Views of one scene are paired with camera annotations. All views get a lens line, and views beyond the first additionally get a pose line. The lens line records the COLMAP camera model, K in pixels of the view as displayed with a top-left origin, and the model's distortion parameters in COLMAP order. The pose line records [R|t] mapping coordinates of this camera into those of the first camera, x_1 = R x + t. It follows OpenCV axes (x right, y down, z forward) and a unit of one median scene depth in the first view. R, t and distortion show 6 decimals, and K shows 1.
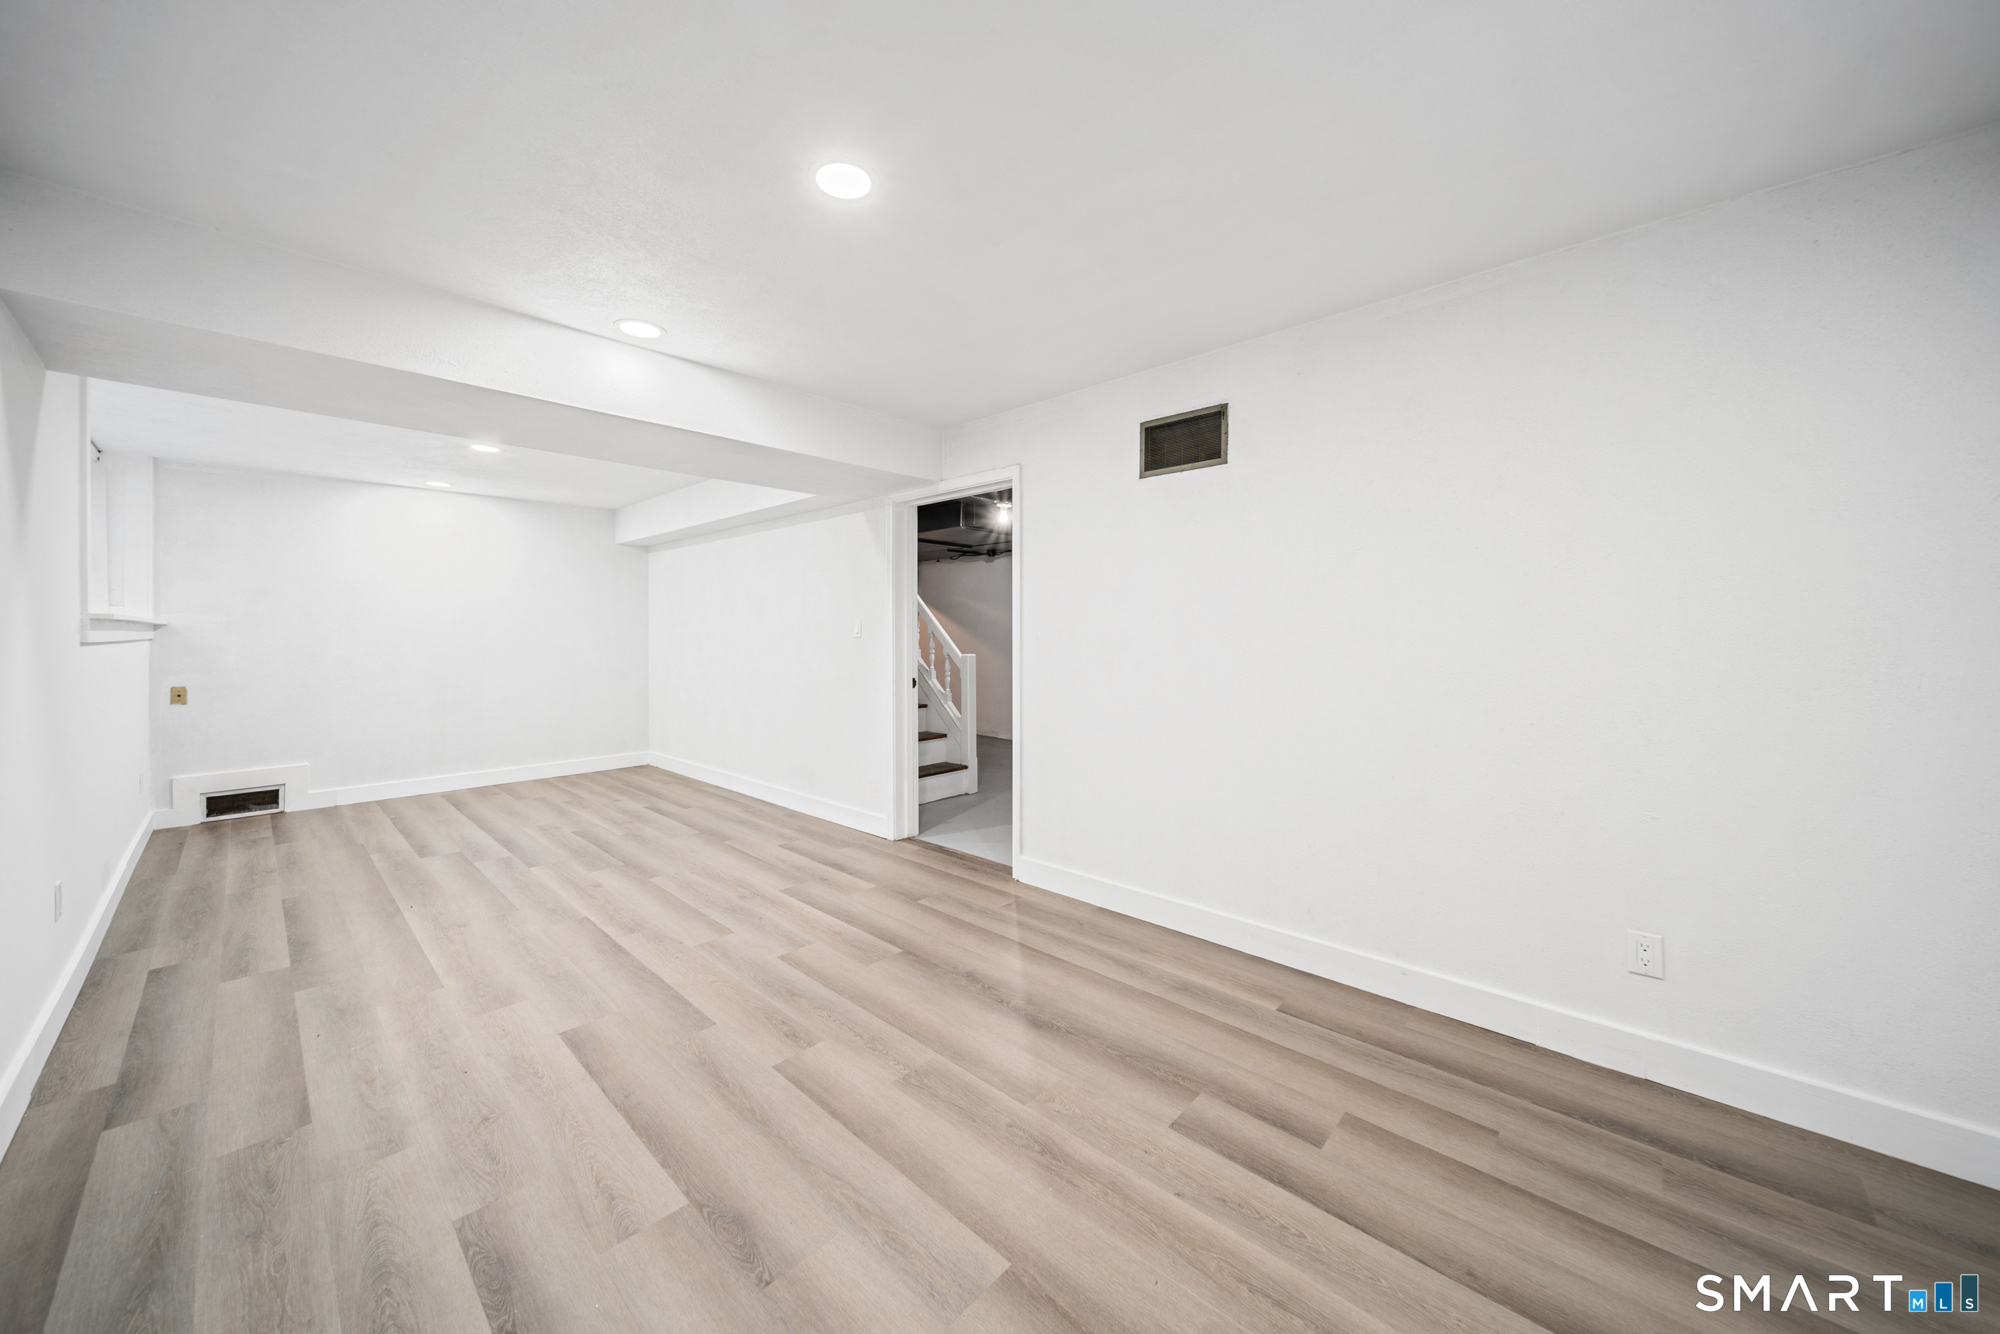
lens RADIAL K [[714.7, 0, 988.5], [0, 714.7, 624.2], [0, 0, 1]] dist [-0.004672, -0.000173]
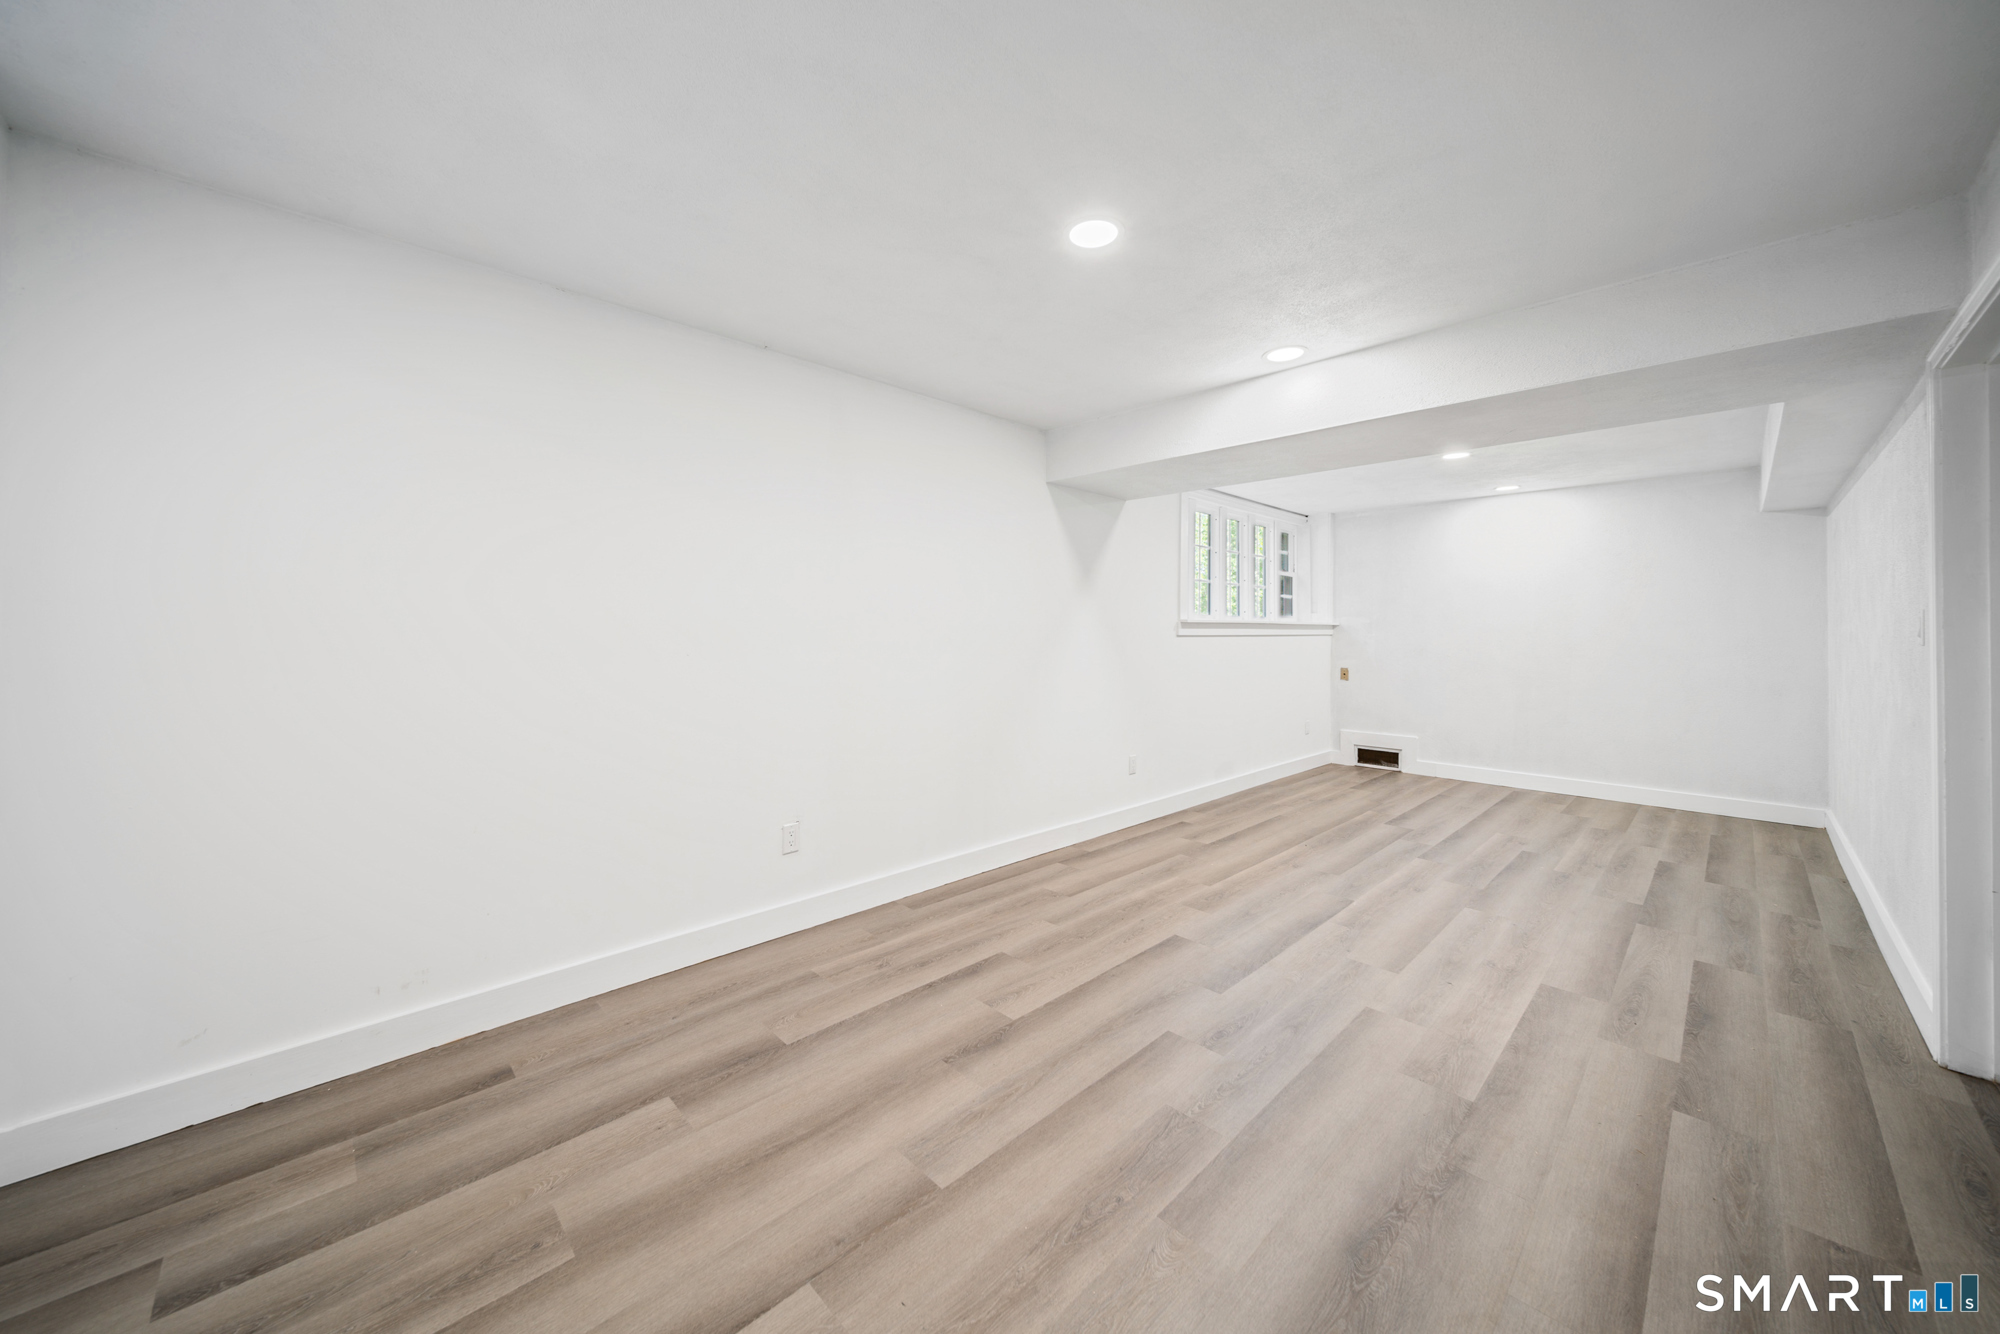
lens RADIAL K [[707.5, 0, 974.2], [0, 707.5, 618.7], [0, 0, 1]] dist [0.000874, 0.000074]
pose [[-0.061236, -0.011849, -0.998053, 0.673912], [0.006028, 0.999907, -0.012240, 0.001027], [0.998105, -0.006766, -0.061159, 0.649367]]
